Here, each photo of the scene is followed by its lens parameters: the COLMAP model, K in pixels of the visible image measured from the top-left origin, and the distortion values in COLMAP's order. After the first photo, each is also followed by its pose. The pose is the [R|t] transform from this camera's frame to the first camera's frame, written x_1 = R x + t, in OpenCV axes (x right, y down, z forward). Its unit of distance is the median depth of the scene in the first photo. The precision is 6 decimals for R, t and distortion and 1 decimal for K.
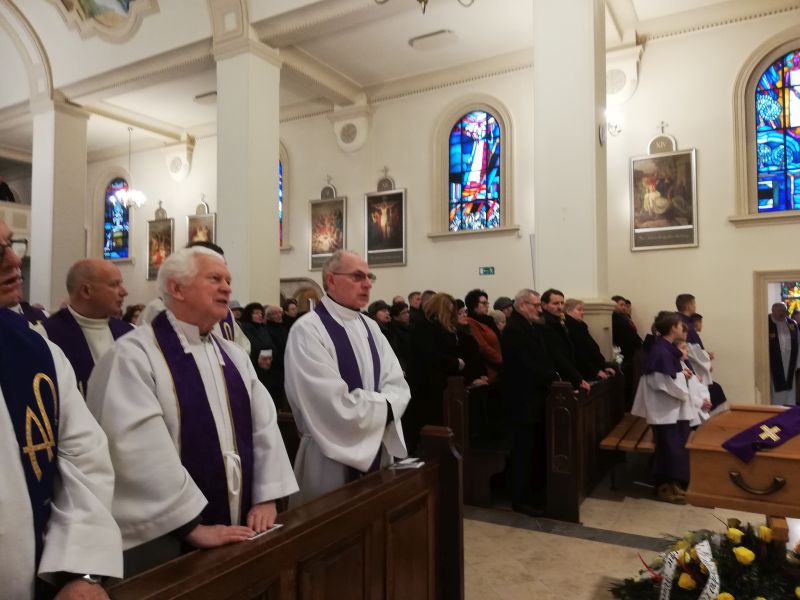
lens RADIAL K [[597.9, 0, 400.7], [0, 597.9, 302.4], [0, 0, 1]] dist [0.095311, -0.156025]
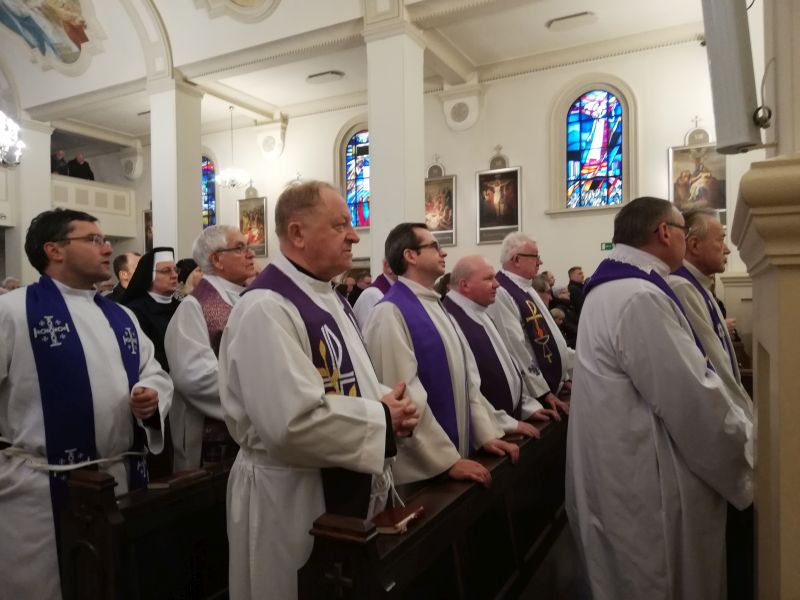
lens RADIAL K [[597.9, 0, 400.7], [0, 597.9, 302.4], [0, 0, 1]] dist [0.095311, -0.156025]
pose [[0.999365, -0.011616, 0.033691, -0.247510], [0.010244, 0.999123, 0.040590, -0.001764], [-0.034133, -0.040219, 0.998608, -0.031786]]
